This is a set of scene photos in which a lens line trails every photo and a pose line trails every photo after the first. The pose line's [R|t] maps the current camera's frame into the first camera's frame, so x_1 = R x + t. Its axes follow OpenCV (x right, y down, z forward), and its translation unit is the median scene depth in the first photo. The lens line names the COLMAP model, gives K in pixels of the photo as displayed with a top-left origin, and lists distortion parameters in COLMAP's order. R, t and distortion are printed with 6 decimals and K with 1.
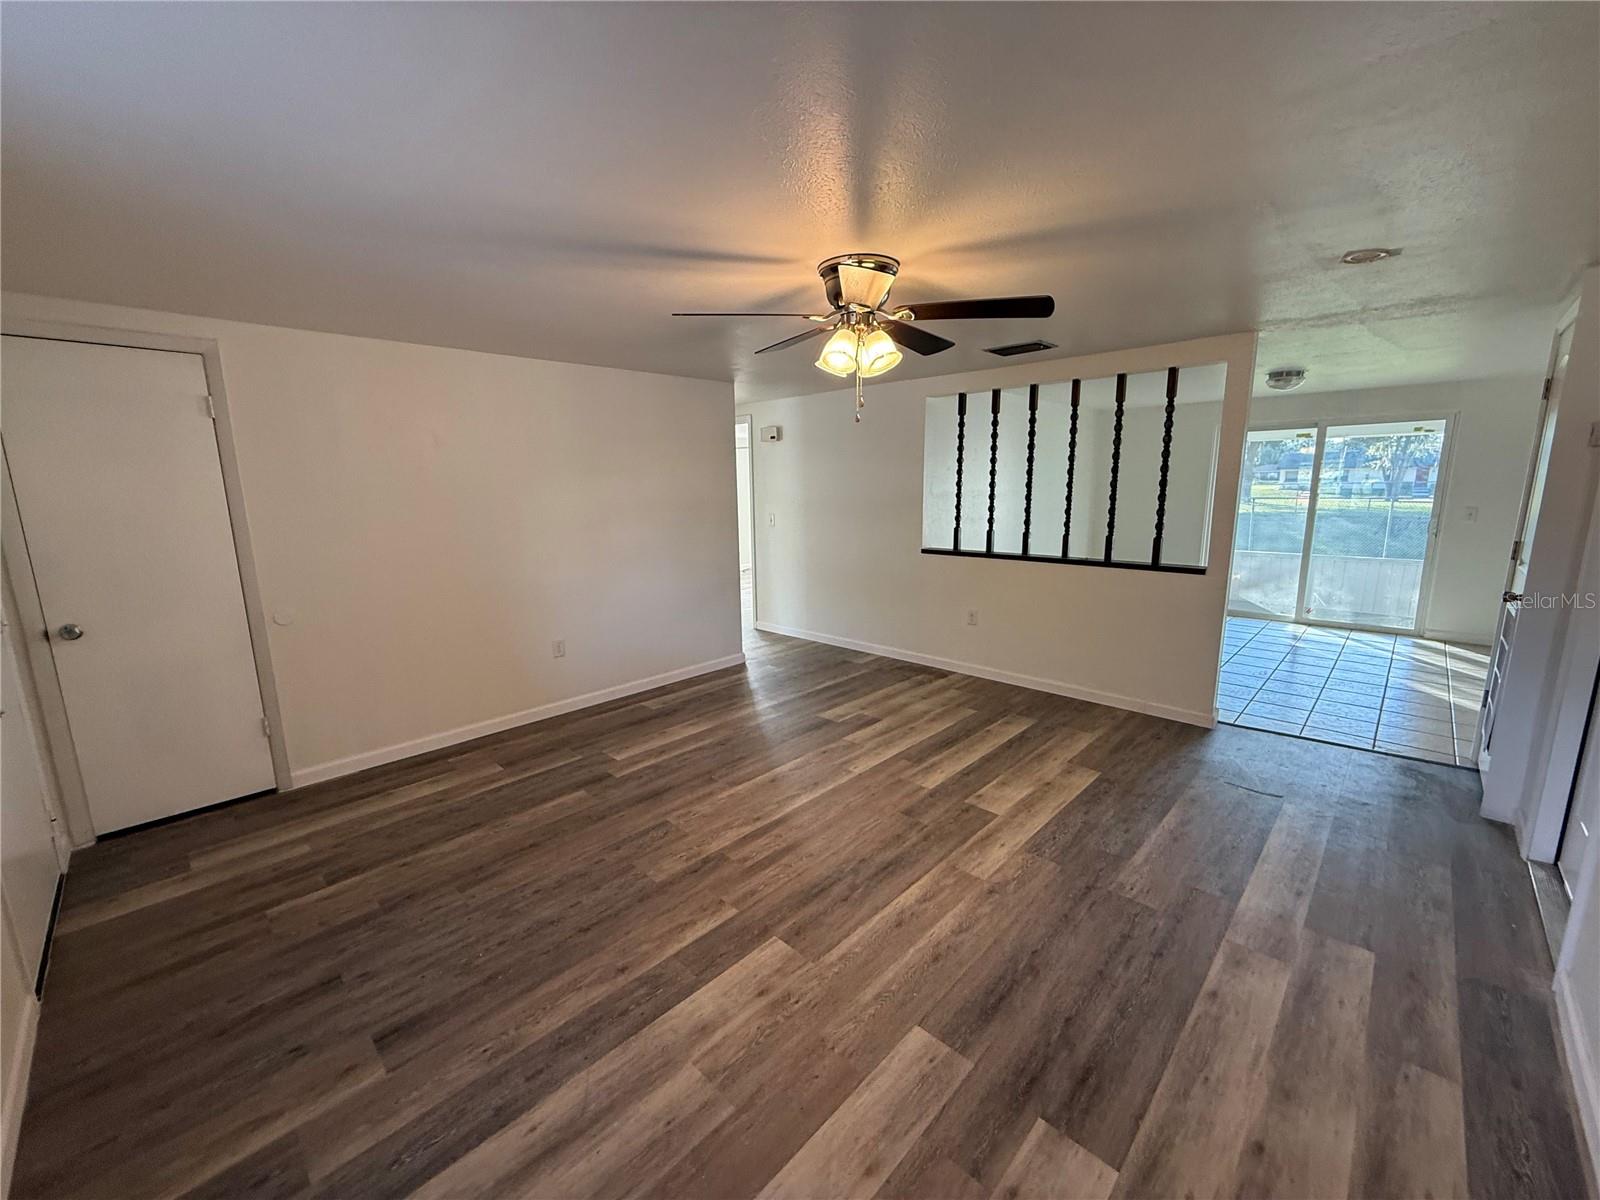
lens RADIAL K [[641.4, 0, 794.2], [0, 641.4, 598.2], [0, 0, 1]] dist [-0.001074, -0.000109]
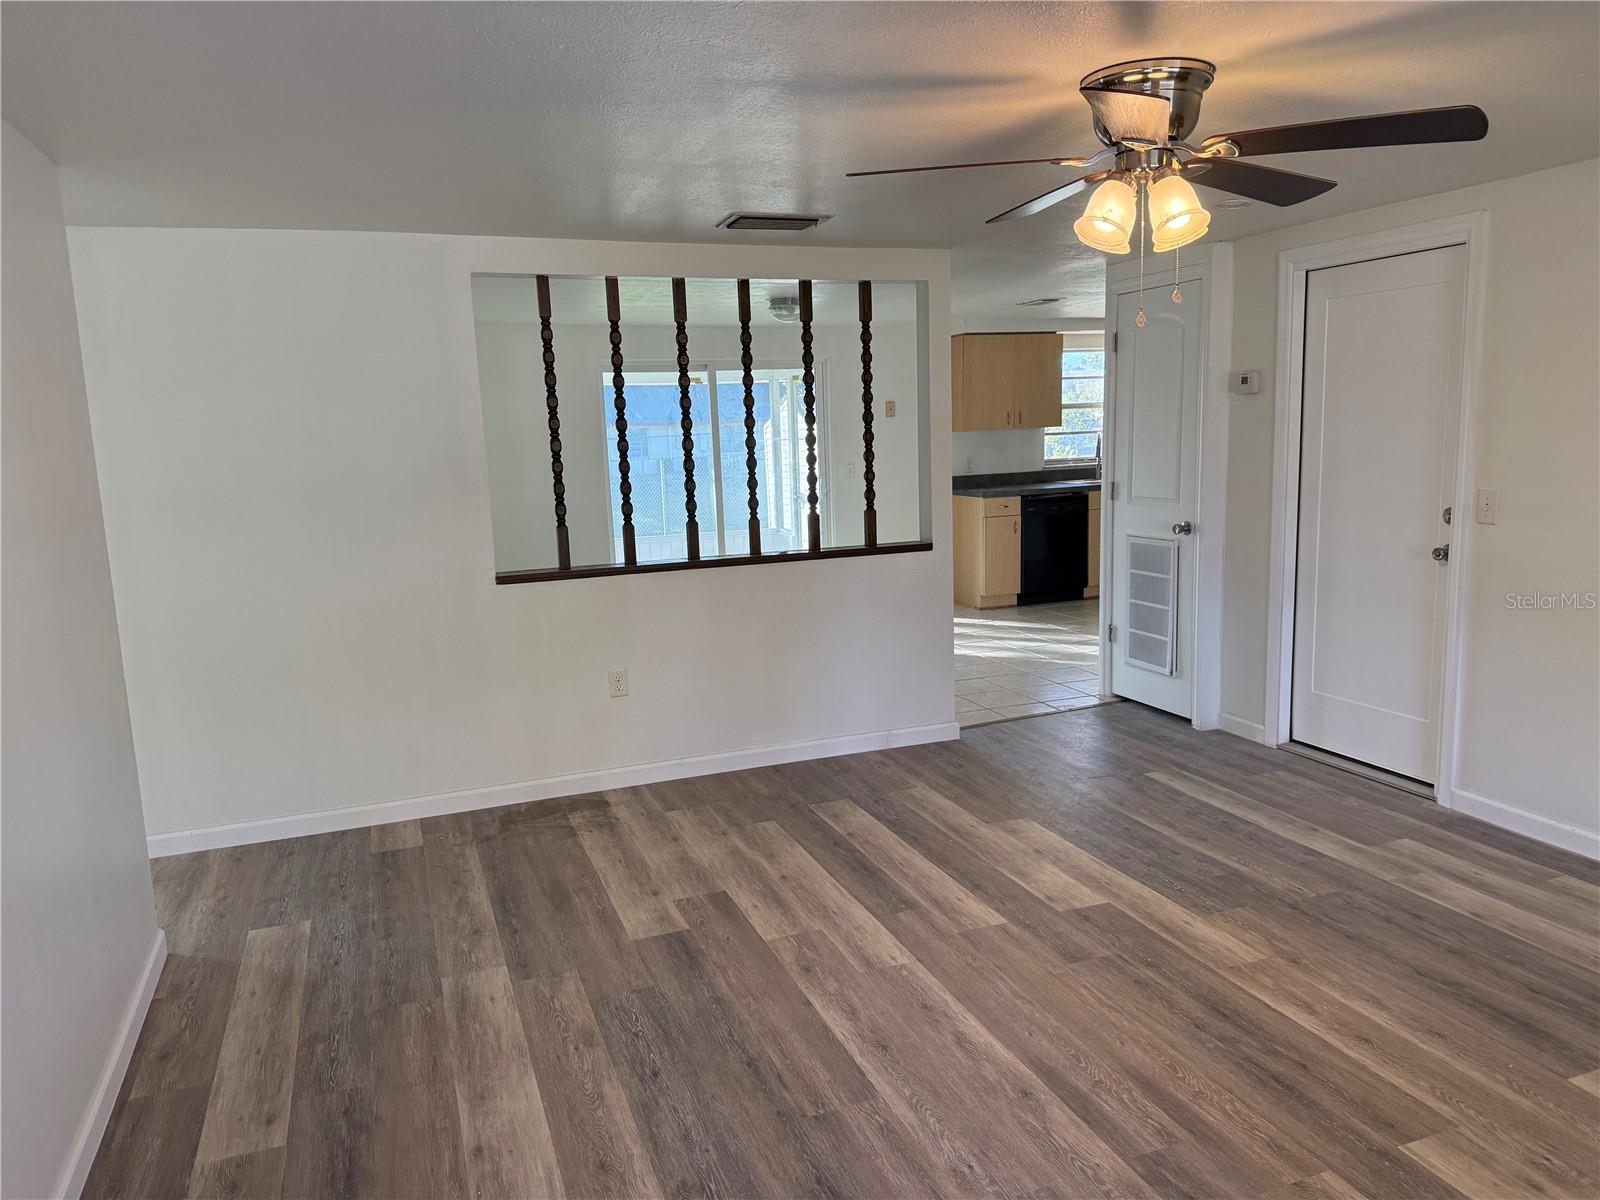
lens RADIAL K [[1125.0, 0, 800.0], [0, 1125.0, 600.0], [0, 0, 1]] dist [0.089739, -0.140094]
pose [[0.416524, -0.142977, 0.897811, -0.795537], [0.189539, 0.979512, 0.068055, -0.118020], [-0.889147, 0.141824, 0.435090, 0.644046]]
